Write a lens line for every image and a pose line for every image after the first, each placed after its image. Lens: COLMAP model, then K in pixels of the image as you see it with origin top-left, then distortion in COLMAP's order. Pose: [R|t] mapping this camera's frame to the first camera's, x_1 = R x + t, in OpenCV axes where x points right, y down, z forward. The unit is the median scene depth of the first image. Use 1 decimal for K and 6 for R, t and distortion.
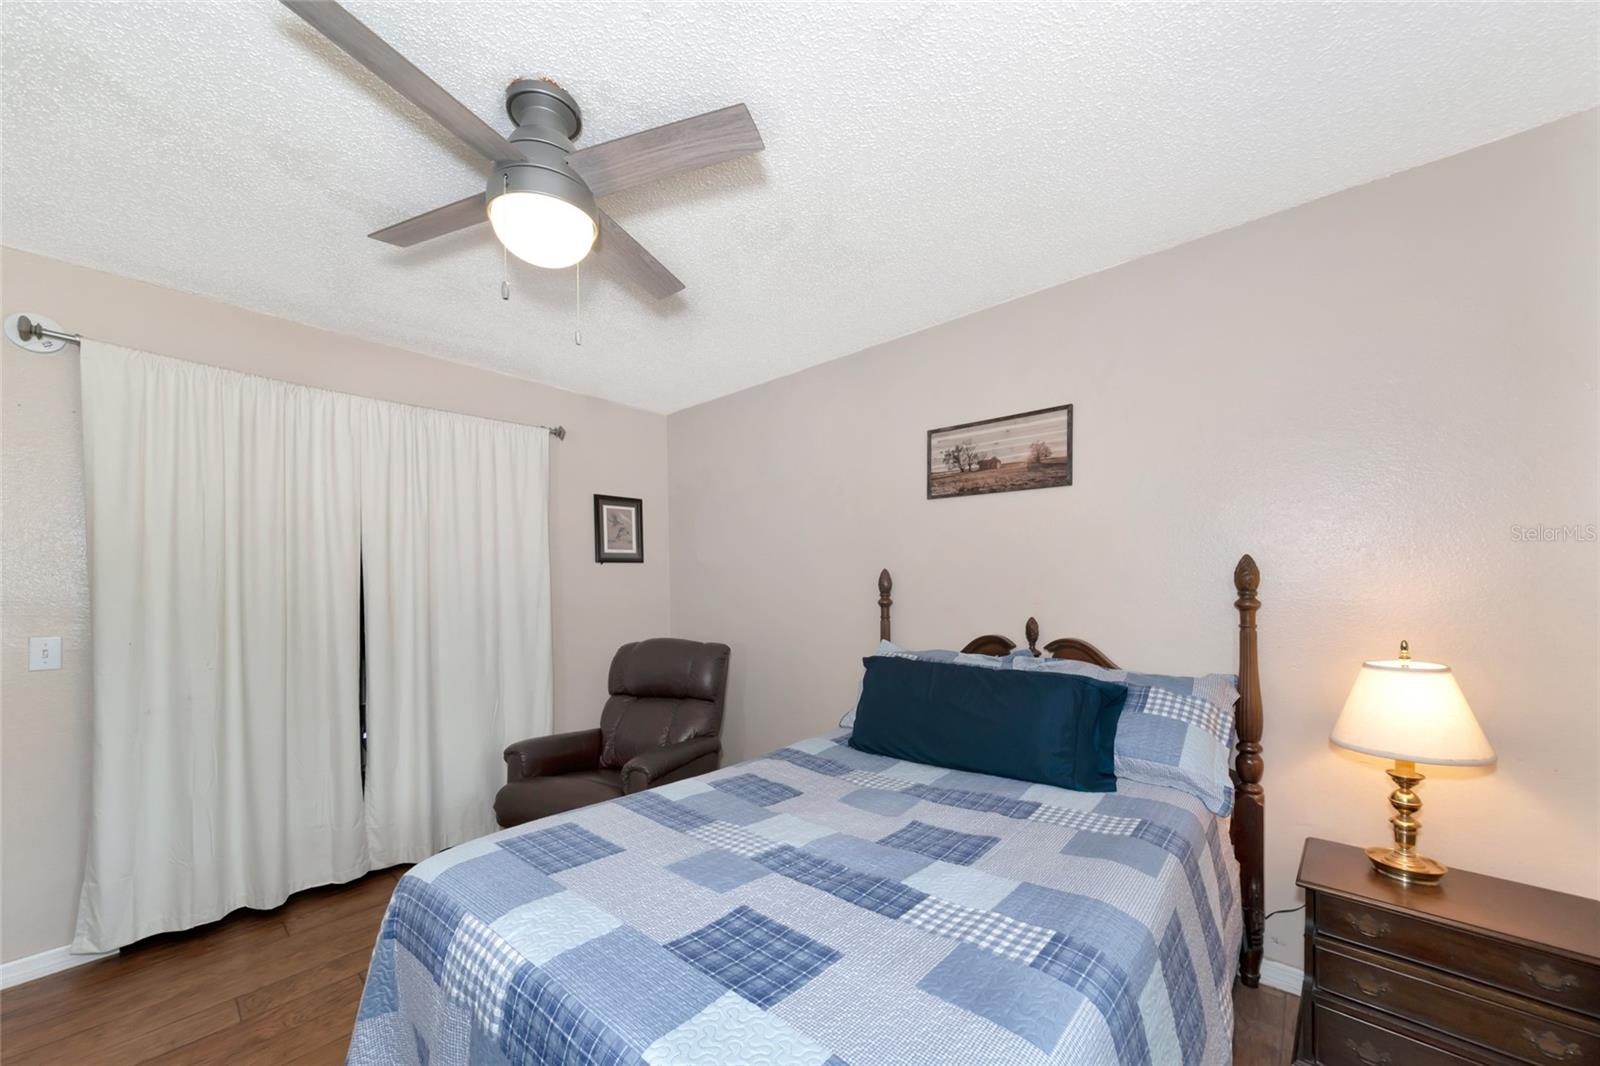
lens RADIAL K [[605.4, 0, 805.9], [0, 605.4, 593.6], [0, 0, 1]] dist [-0.010611, -0.000069]
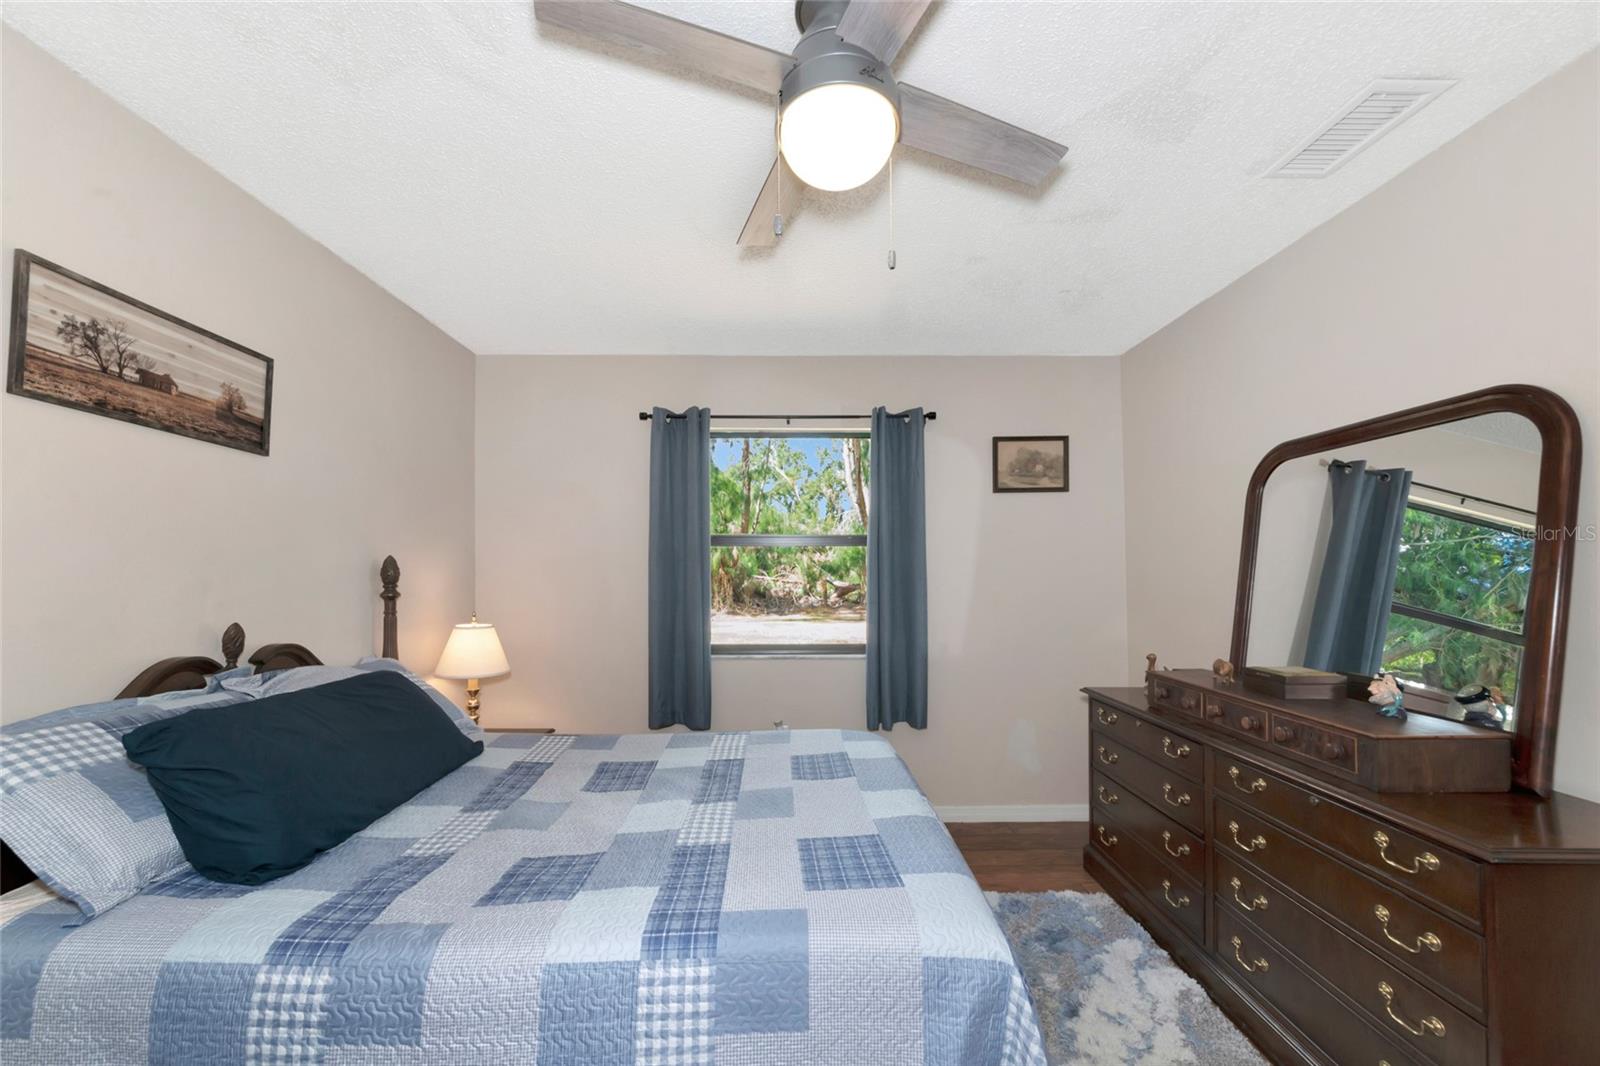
lens RADIAL K [[585.6, 0, 798.8], [0, 585.6, 563.5], [0, 0, 1]] dist [-0.007051, 0.000085]
pose [[-0.673236, 0.028117, 0.738892, -0.589311], [0.017887, 0.999604, -0.021740, -0.004620], [-0.739211, -0.001420, -0.673473, 0.947818]]
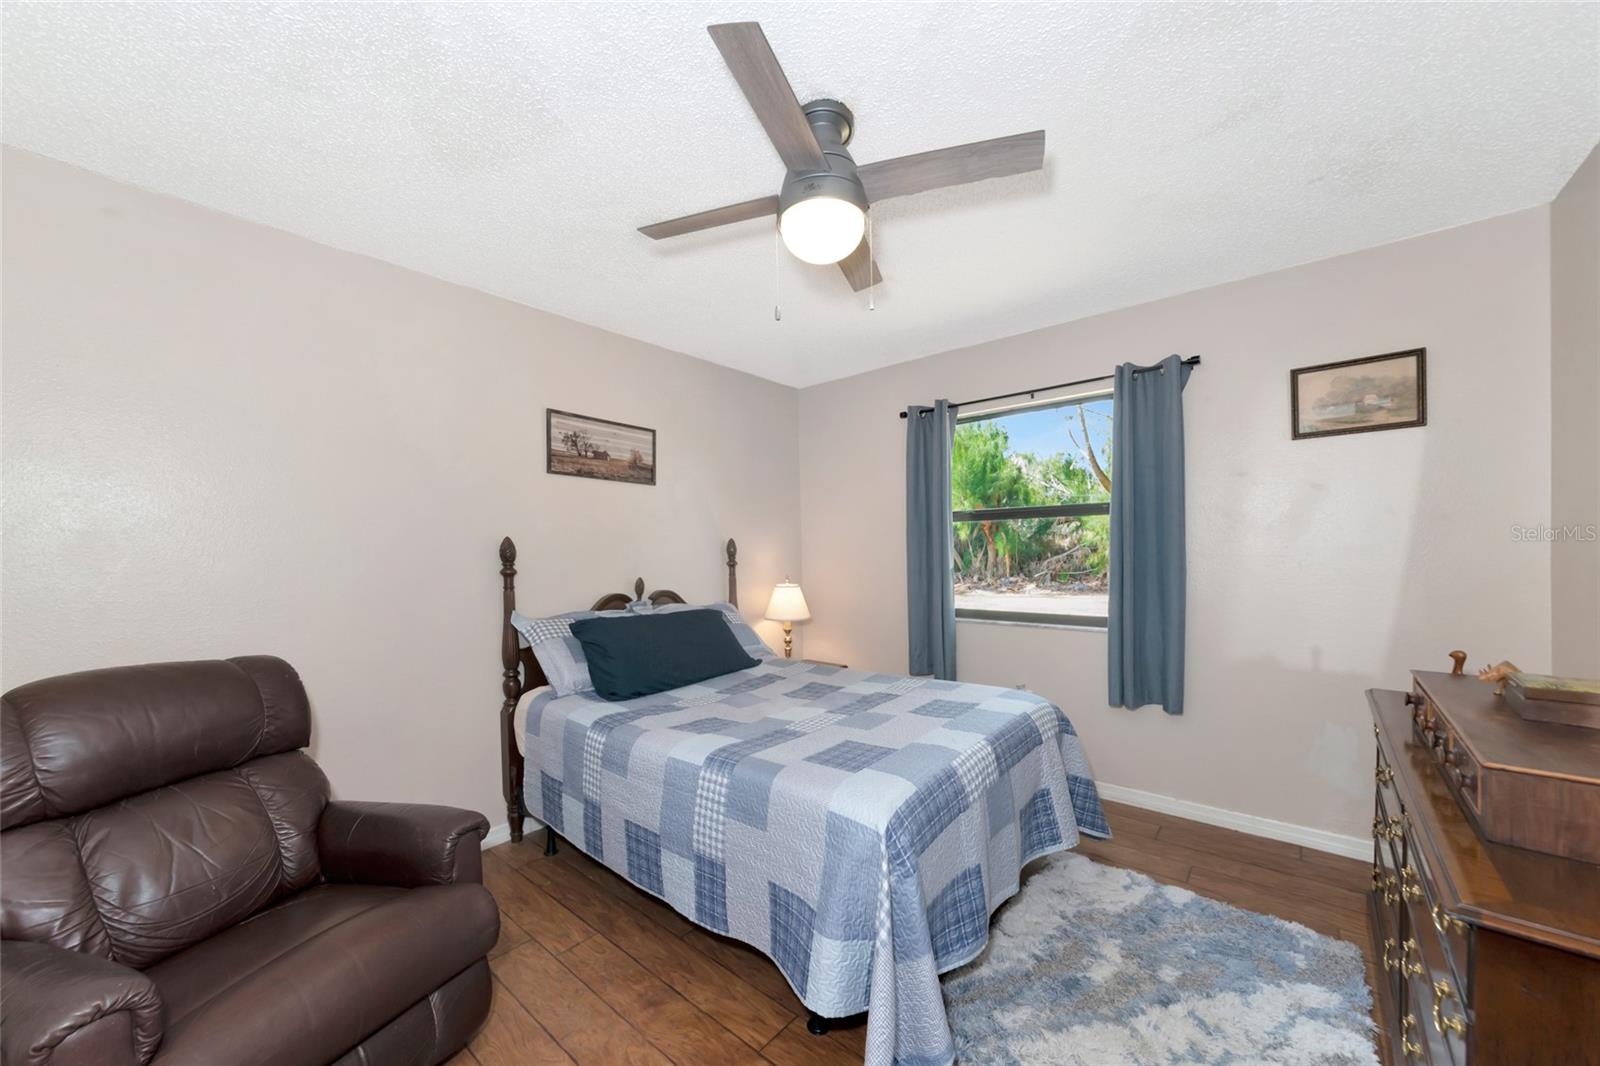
lens RADIAL K [[575.1, 0, 811.8], [0, 575.1, 568.2], [0, 0, 1]] dist [-0.006271, -0.000112]
pose [[-0.036672, -0.018250, 0.999161, -0.916840], [0.025527, 0.999490, 0.019193, 0.003652], [-0.999001, 0.026209, -0.036187, 0.643120]]
